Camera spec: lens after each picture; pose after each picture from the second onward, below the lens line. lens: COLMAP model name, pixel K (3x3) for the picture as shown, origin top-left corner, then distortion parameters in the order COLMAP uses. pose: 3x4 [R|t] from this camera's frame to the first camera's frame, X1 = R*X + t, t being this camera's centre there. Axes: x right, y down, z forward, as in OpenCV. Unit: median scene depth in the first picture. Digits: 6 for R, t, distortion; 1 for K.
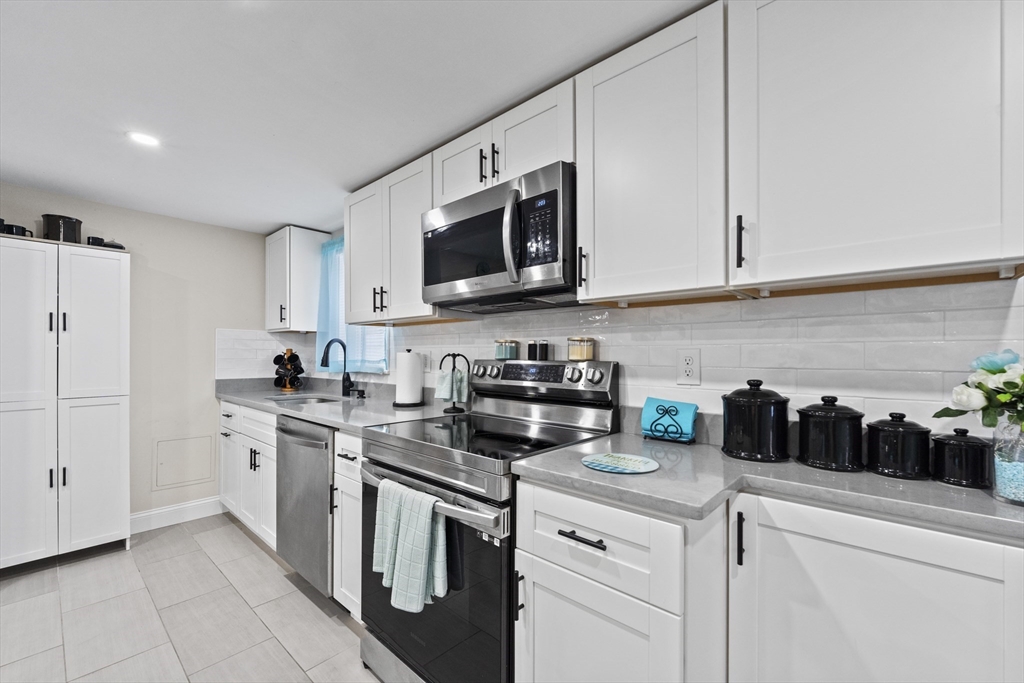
lens RADIAL K [[420.4, 0, 508.6], [0, 420.4, 353.7], [0, 0, 1]] dist [-0.001291, -0.000068]
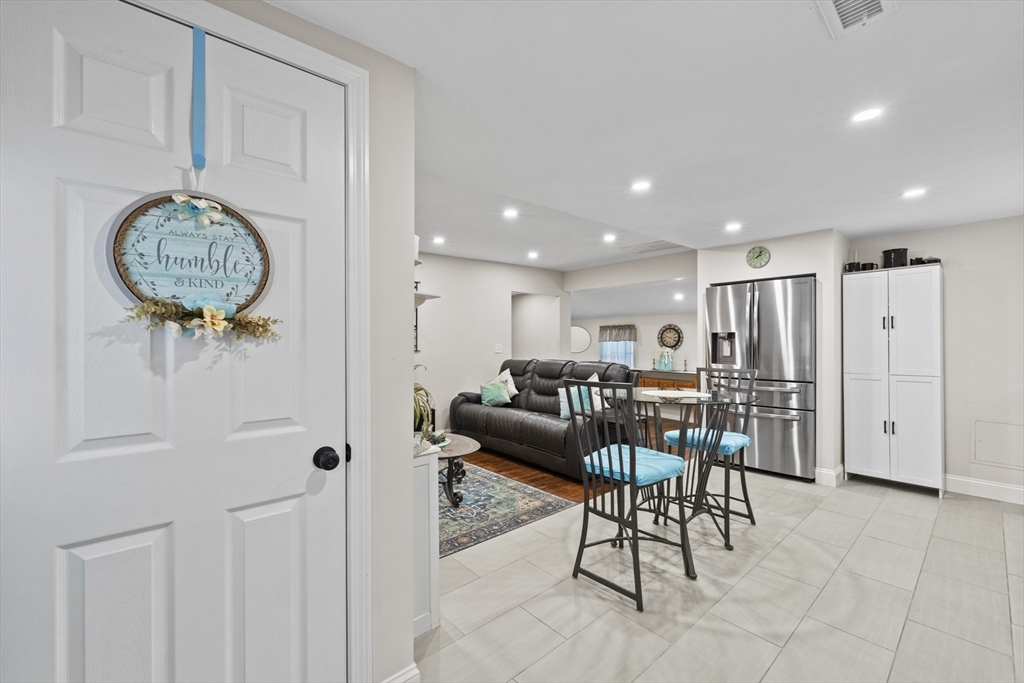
lens RADIAL K [[413.9, 0, 512.0], [0, 413.9, 341.5], [0, 0, 1]] dist [-0.000778, -0.000217]
pose [[-0.122741, -0.005088, -0.992426, 0.660204], [-0.000770, 0.999987, -0.005032, -0.000629], [0.992438, 0.000147, -0.122743, -0.175749]]
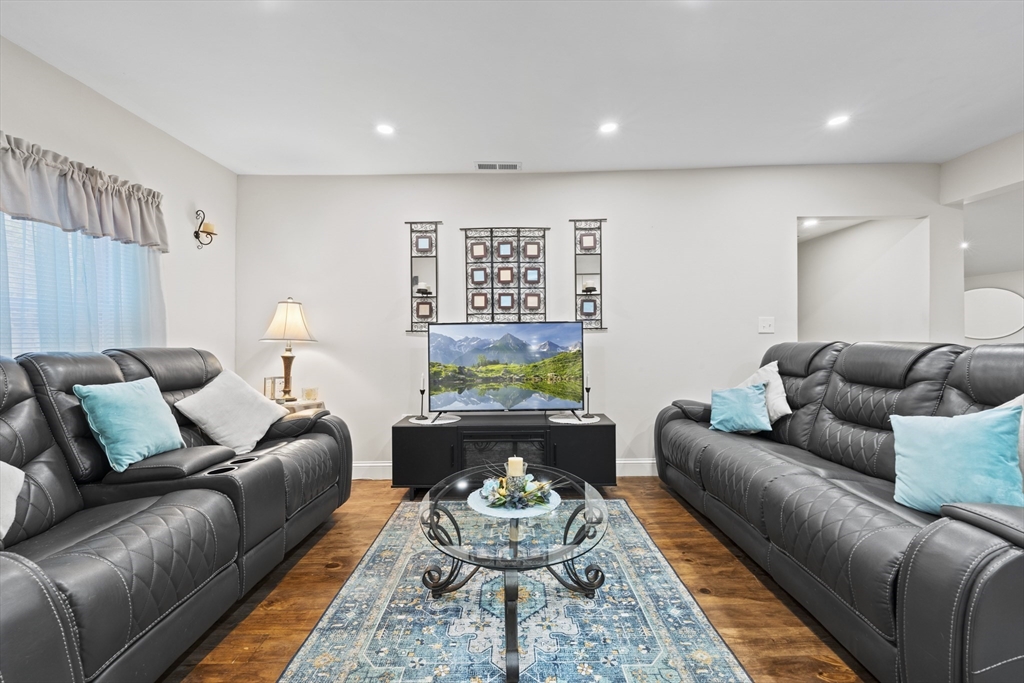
lens RADIAL K [[416.5, 0, 513.6], [0, 416.5, 342.6], [0, 0, 1]] dist [0.000444, 0.000092]
pose [[-0.737217, 0.010820, -0.675569, -0.492962], [0.007019, 0.999940, 0.008354, 0.086174], [0.675620, 0.001417, -0.737249, -0.098022]]
